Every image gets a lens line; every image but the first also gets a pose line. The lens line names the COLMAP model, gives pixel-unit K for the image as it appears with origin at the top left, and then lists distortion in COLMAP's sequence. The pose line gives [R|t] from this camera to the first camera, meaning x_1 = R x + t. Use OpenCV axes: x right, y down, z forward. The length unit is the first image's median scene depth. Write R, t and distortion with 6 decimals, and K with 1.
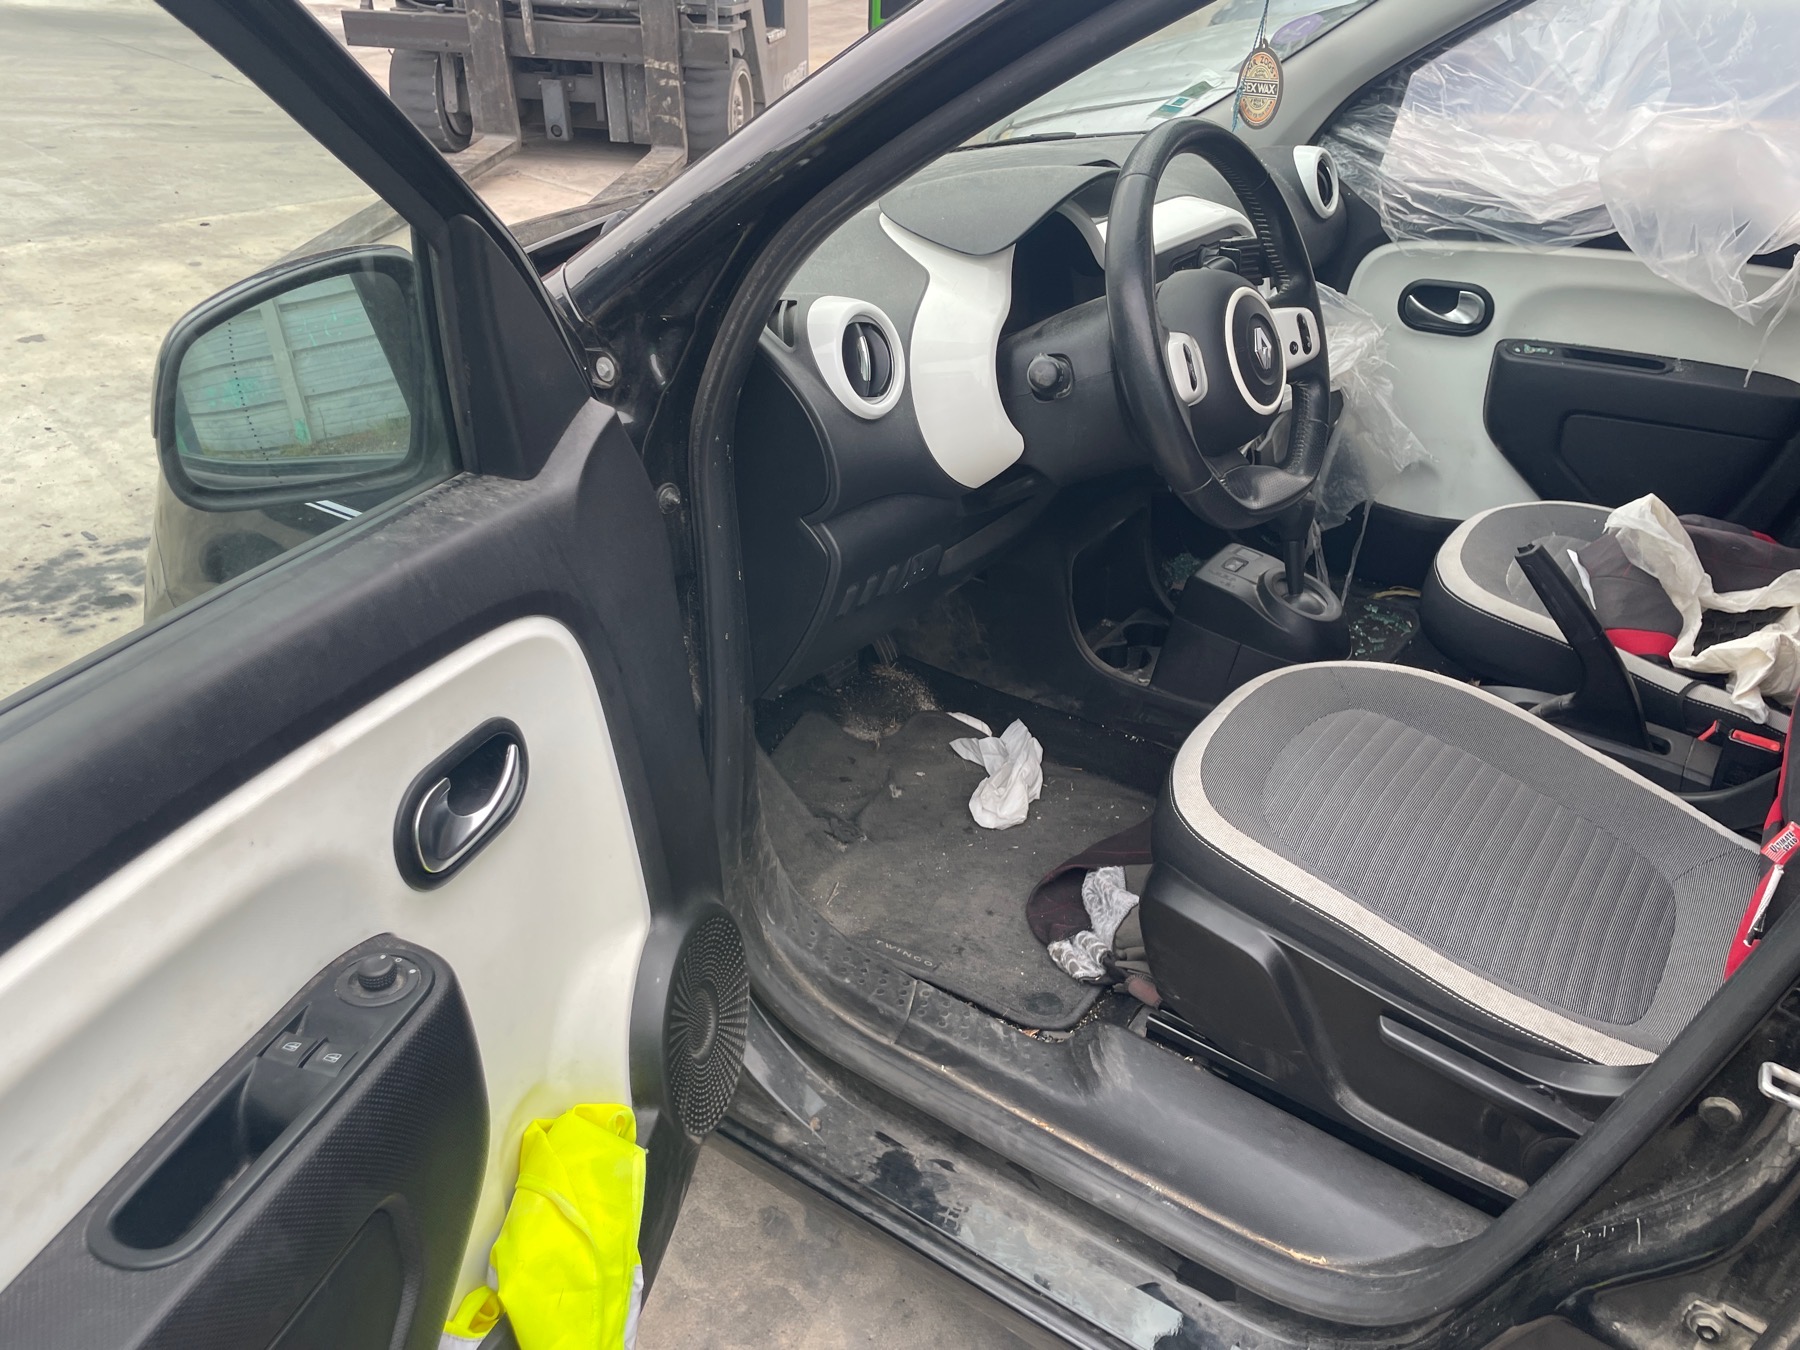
lens RADIAL K [[1367.5, 0, 918.2], [0, 1367.5, 678.5], [0, 0, 1]] dist [0.067124, -0.090757]
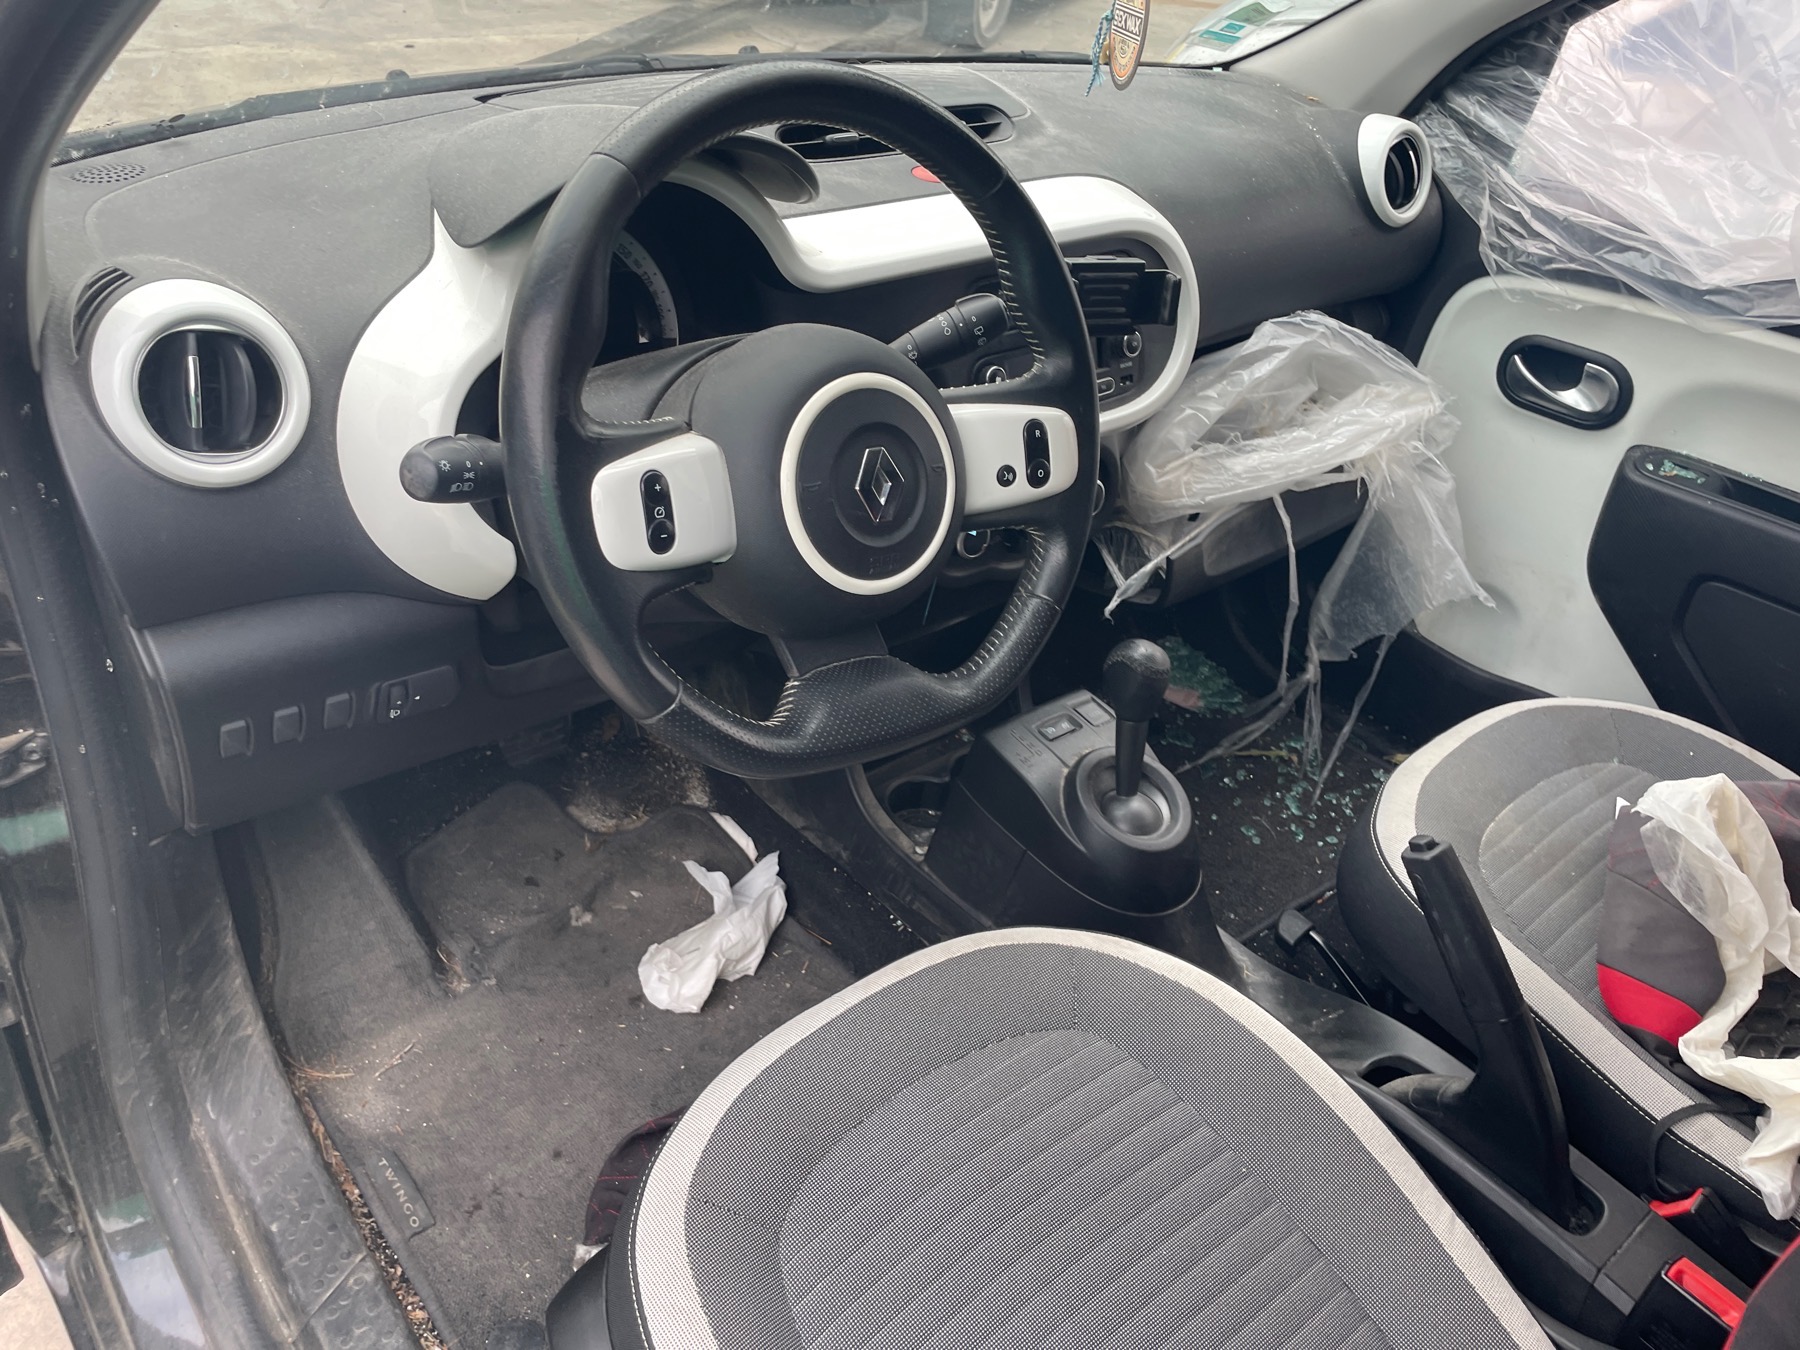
lens RADIAL K [[1358.2, 0, 892.6], [0, 1358.2, 664.2], [0, 0, 1]] dist [0.080111, -0.106160]
pose [[0.956480, 0.205395, -0.207267, 0.266223], [-0.190485, 0.977582, 0.089715, -0.148488], [0.221048, -0.046330, 0.974162, 0.297220]]
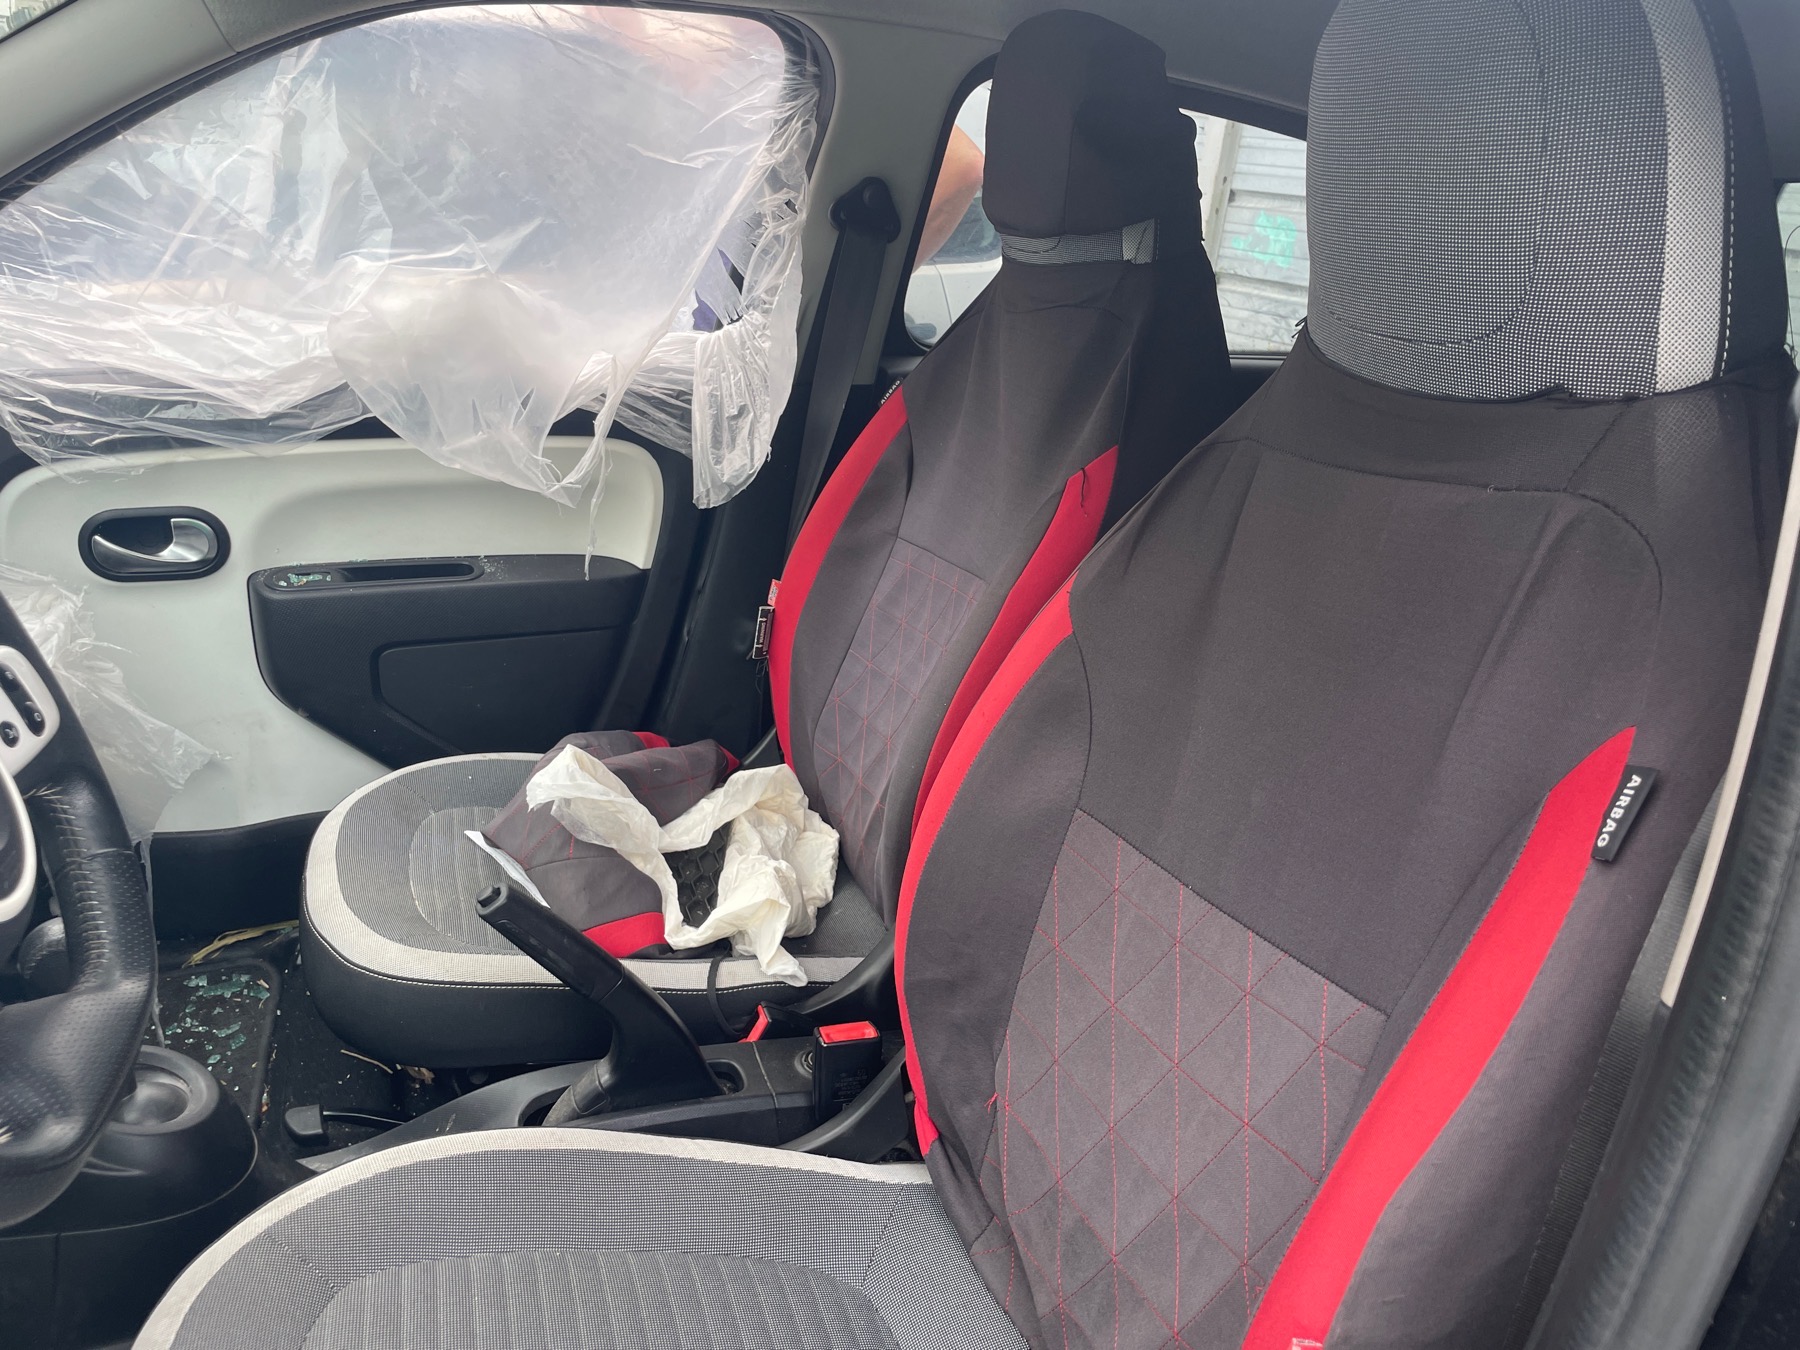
lens RADIAL K [[1358.2, 0, 892.6], [0, 1358.2, 664.2], [0, 0, 1]] dist [0.080111, -0.106160]
pose [[0.601973, -0.250315, 0.758268, 0.074910], [0.340059, 0.939545, 0.040191, -0.129650], [-0.722487, 0.233662, 0.650703, 0.339073]]
